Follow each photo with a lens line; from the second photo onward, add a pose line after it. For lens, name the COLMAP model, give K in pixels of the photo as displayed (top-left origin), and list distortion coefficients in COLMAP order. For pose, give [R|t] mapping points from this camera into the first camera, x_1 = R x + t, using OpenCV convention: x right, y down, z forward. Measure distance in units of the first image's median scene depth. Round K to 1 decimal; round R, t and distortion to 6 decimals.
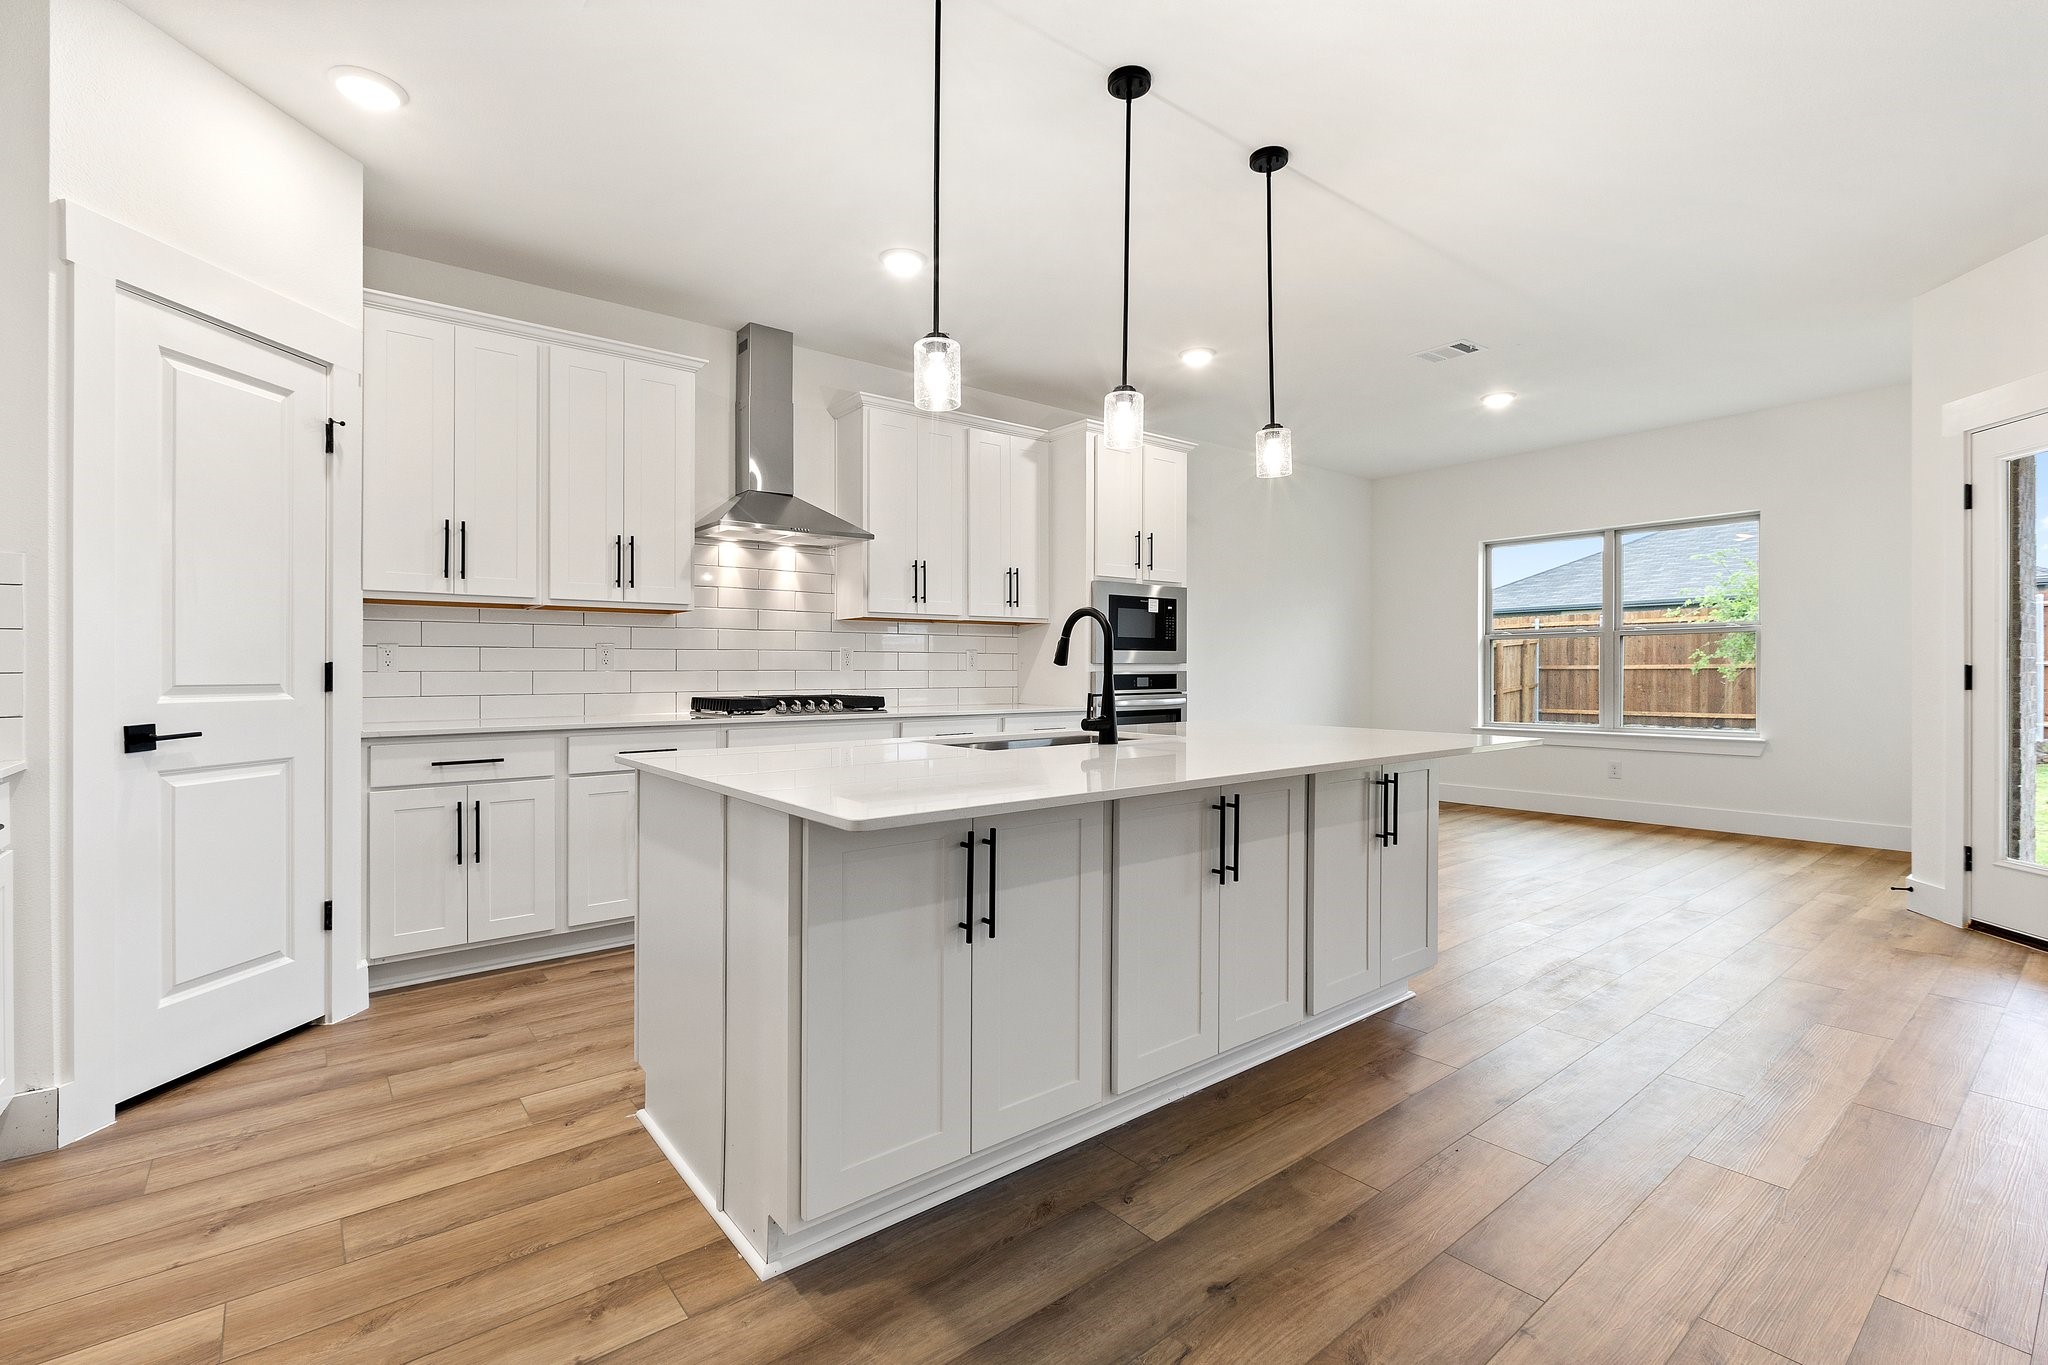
lens RADIAL K [[921.4, 0, 1020.6], [0, 921.4, 671.7], [0, 0, 1]] dist [-0.002508, -0.000163]
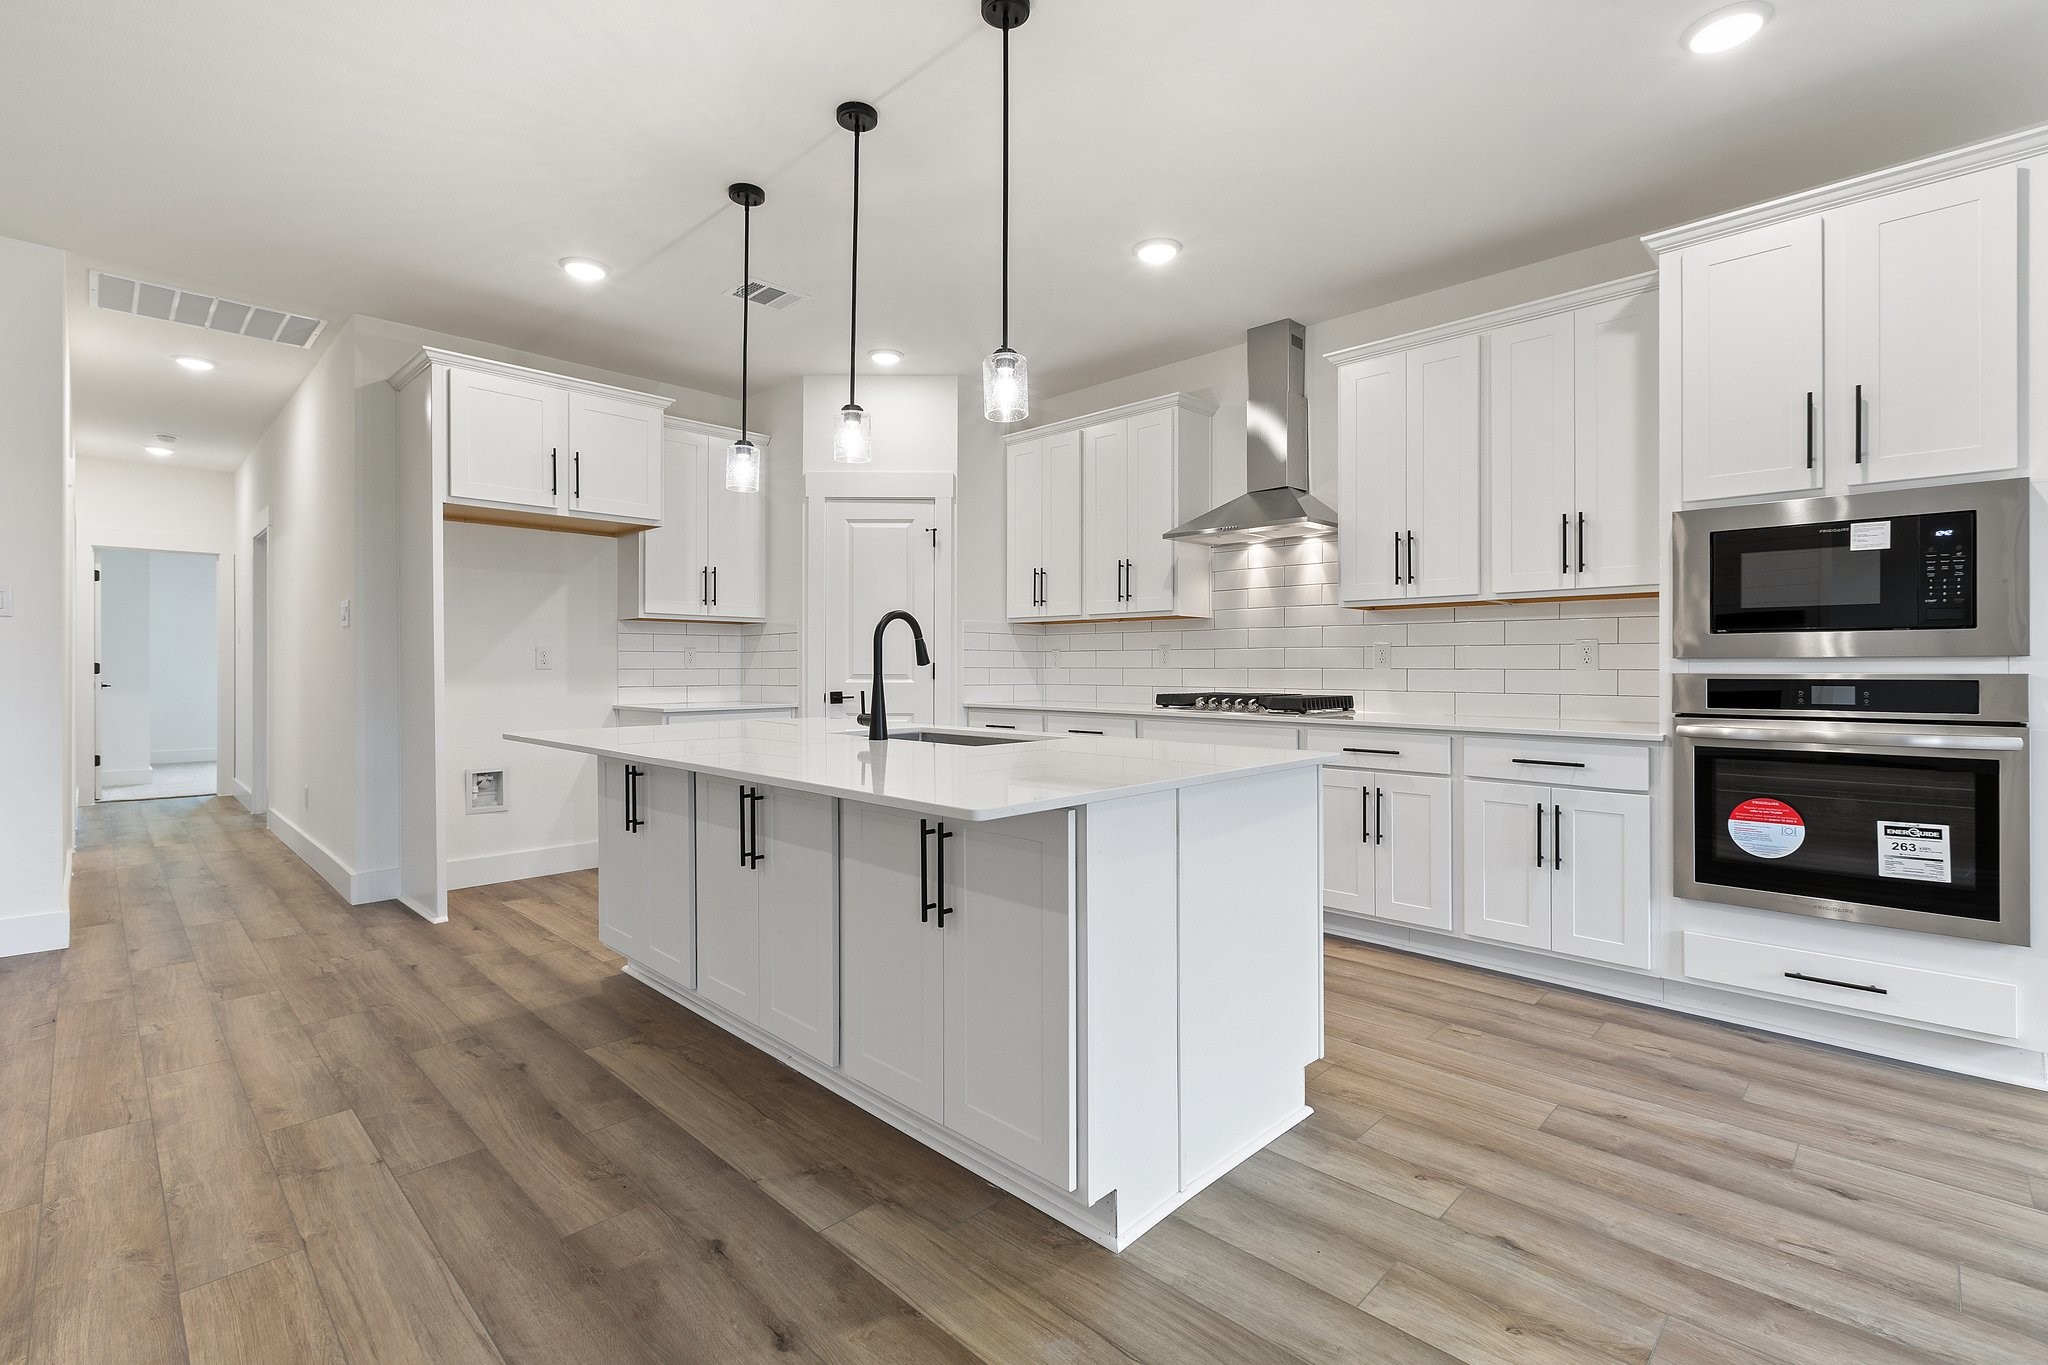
lens RADIAL K [[921.4, 0, 1013.6], [0, 921.4, 672.1], [0, 0, 1]] dist [-0.002508, -0.000163]
pose [[0.110461, 0.008015, -0.993848, 0.798153], [-0.003411, 0.999965, 0.007685, -0.004526], [0.993875, 0.002541, 0.110484, 0.715168]]
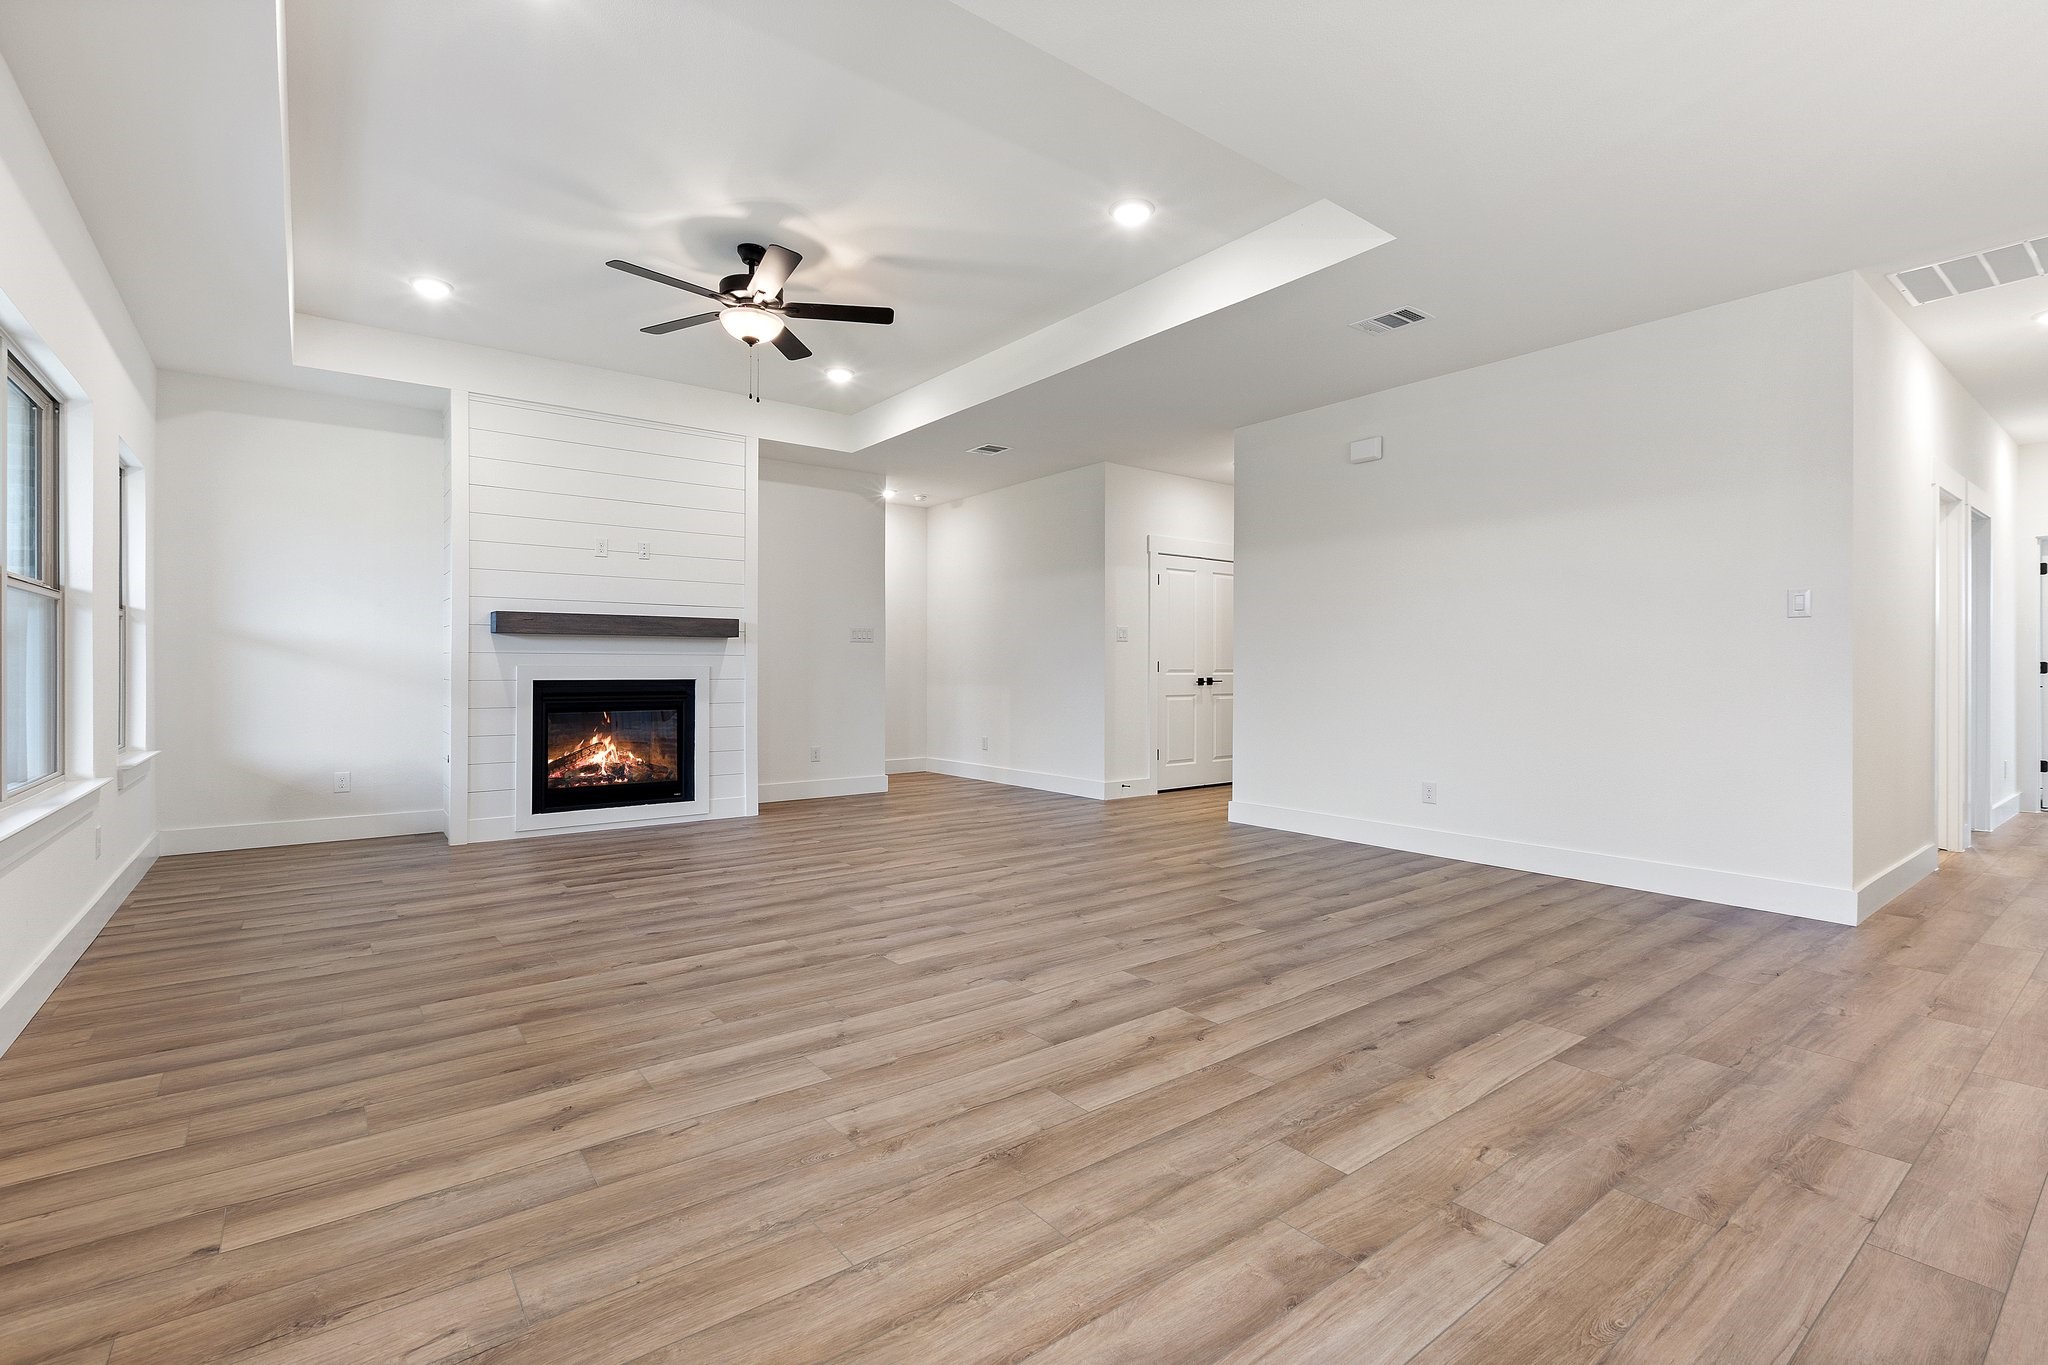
lens RADIAL K [[921.4, 0, 1006.7], [0, 921.4, 669.3], [0, 0, 1]] dist [-0.002508, -0.000163]
pose [[-0.999589, 0.005127, 0.028196, 0.637925], [0.005109, 0.999987, -0.000729, 0.007182], [-0.028199, -0.000584, -0.999602, 0.894700]]
